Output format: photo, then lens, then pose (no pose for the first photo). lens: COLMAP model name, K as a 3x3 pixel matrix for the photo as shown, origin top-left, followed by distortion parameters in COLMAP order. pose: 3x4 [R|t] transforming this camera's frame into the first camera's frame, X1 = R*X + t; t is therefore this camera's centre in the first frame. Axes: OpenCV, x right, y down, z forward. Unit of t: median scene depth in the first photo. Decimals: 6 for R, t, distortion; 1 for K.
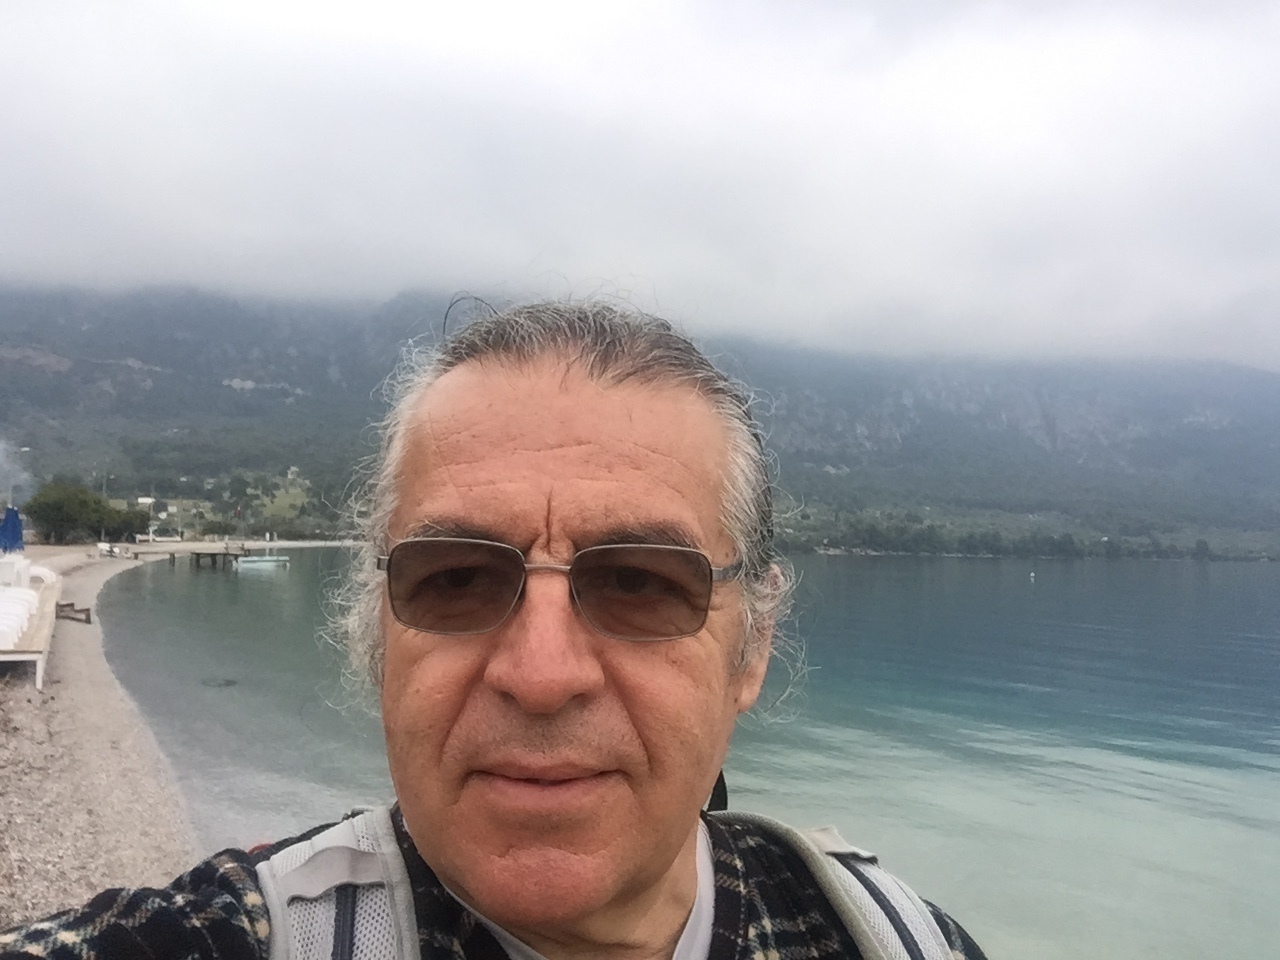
lens RADIAL K [[1161.4, 0, 640.0], [0, 1161.4, 480.0], [0, 0, 1]] dist [0.011200, -0.009816]
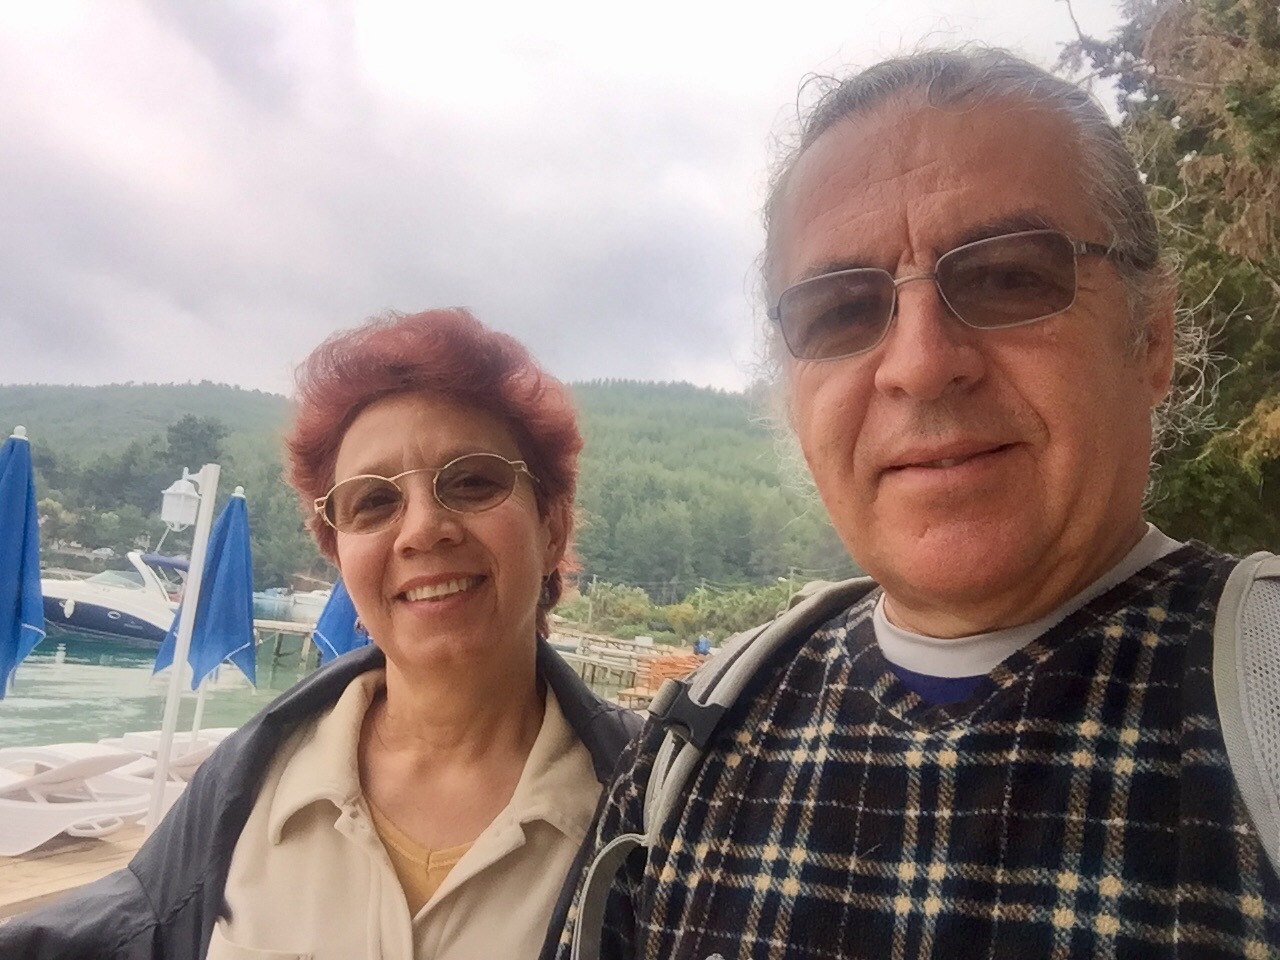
lens RADIAL K [[1161.4, 0, 640.0], [0, 1161.4, 480.0], [0, 0, 1]] dist [0.011200, -0.009816]
pose [[0.928211, -0.165789, -0.333074, 0.013261], [0.236629, 0.953896, 0.184634, -0.006979], [0.287108, -0.250194, 0.924647, -0.118625]]
